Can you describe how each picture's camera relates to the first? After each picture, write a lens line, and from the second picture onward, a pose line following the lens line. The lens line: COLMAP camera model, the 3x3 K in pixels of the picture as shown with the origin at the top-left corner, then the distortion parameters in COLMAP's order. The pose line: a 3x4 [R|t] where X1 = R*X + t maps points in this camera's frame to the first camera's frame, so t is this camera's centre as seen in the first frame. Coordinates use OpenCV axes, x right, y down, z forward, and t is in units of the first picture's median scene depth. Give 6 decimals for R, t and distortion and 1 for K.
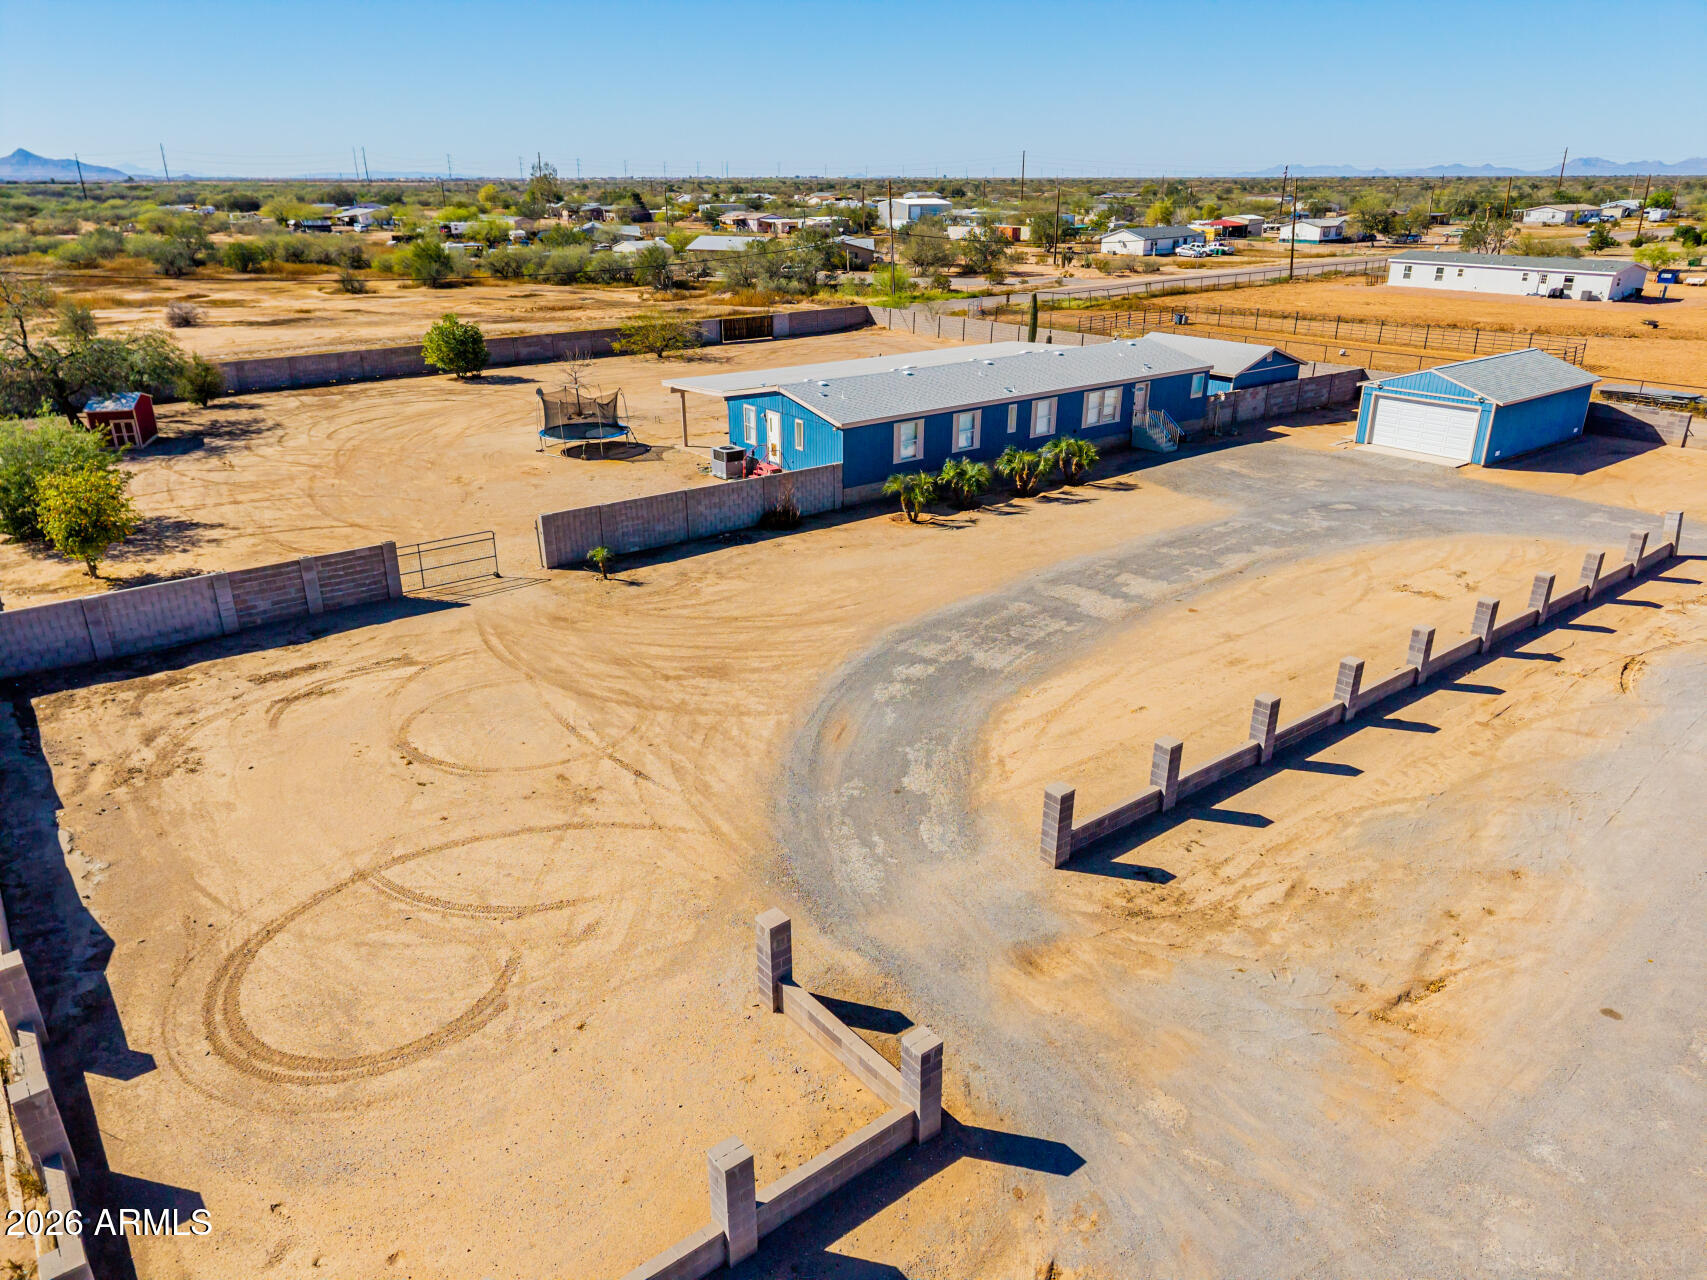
lens RADIAL K [[1142.1, 0, 853.5], [0, 1142.1, 640.0], [0, 0, 1]] dist [0.048527, -0.058930]
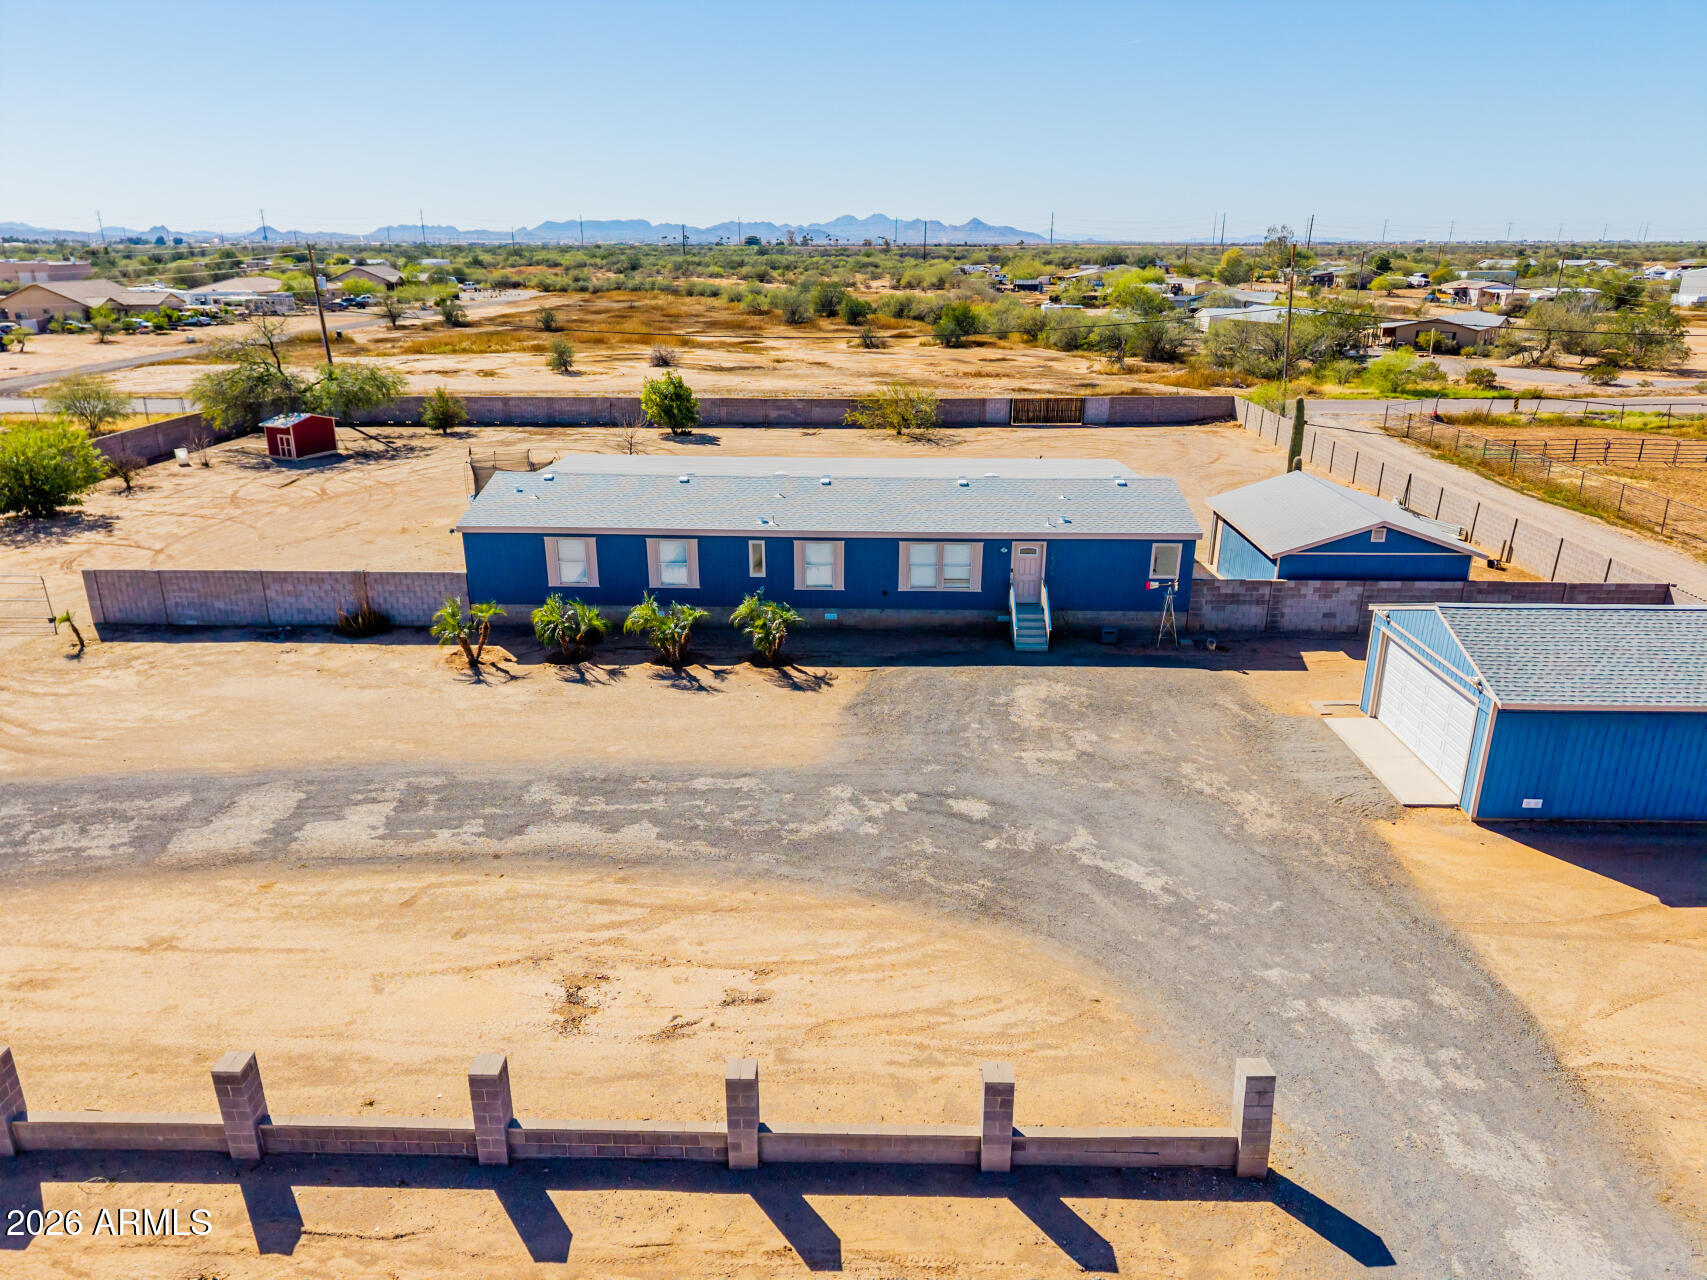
lens RADIAL K [[1142.1, 0, 853.5], [0, 1142.1, 640.0], [0, 0, 1]] dist [0.048527, -0.058930]
pose [[0.772029, 0.211340, -0.599422, 0.683667], [-0.240715, 0.970069, 0.031990, -0.195167], [0.588242, 0.119592, 0.799793, 0.496447]]
